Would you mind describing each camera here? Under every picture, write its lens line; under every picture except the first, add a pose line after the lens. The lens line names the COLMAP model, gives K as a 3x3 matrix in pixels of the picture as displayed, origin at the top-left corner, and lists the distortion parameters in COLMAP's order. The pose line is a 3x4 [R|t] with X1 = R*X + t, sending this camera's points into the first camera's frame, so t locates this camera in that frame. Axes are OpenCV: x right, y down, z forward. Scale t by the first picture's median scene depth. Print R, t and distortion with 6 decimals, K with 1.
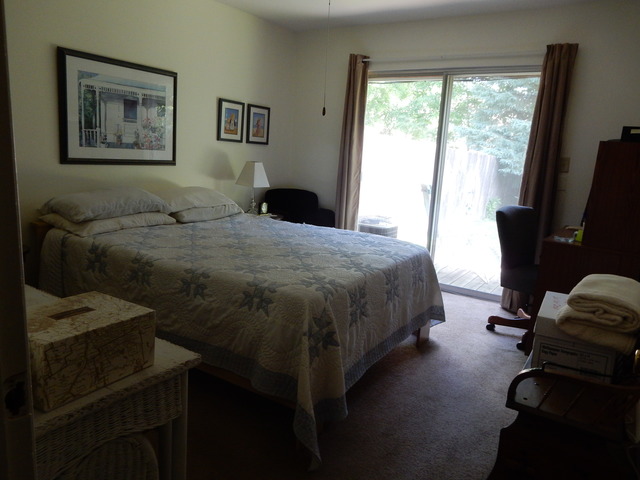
lens RADIAL K [[478.9, 0, 320.3], [0, 478.9, 235.4], [0, 0, 1]] dist [0.035438, -0.044195]
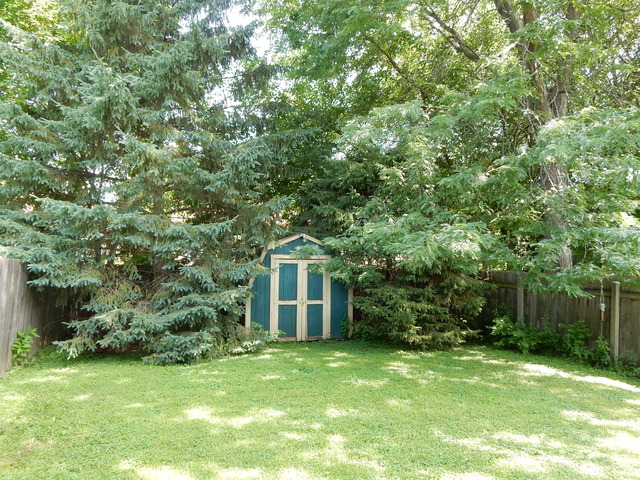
lens RADIAL K [[478.9, 0, 320.3], [0, 478.9, 235.4], [0, 0, 1]] dist [0.035438, -0.044195]
pose [[0.649917, -0.011397, 0.759920, 0.455178], [0.163447, 0.978587, -0.125111, -0.174286], [-0.742221, 0.205519, 0.637863, 1.009311]]
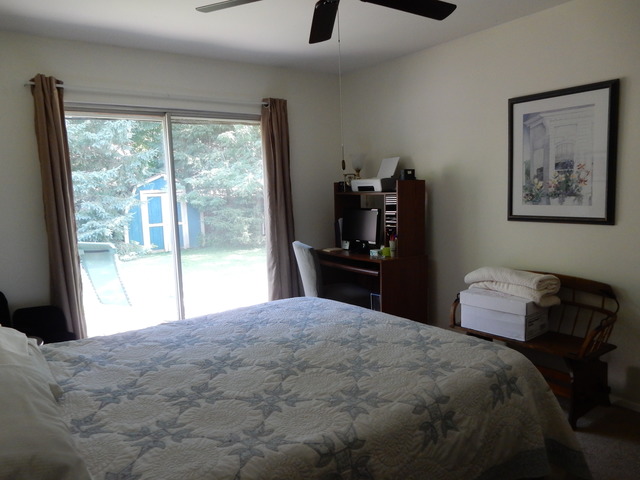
lens RADIAL K [[478.8, 0, 320.0], [0, 478.8, 240.0], [0, 0, 1]] dist [0.014167, -0.004414]
pose [[0.365137, -0.175008, 0.914356, -0.461126], [0.227081, 0.969248, 0.094833, -0.128015], [-0.902834, 0.173006, 0.393649, 0.425044]]
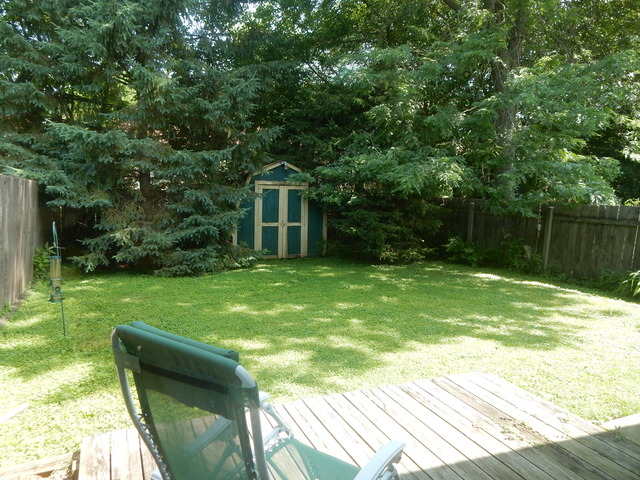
lens RADIAL K [[478.8, 0, 320.0], [0, 478.8, 240.0], [0, 0, 1]] dist [0.014167, -0.004414]
pose [[0.548082, -0.133666, 0.825675, 0.119961], [0.159240, 0.985769, 0.053880, -0.185972], [-0.821127, 0.101949, 0.561567, 1.026135]]
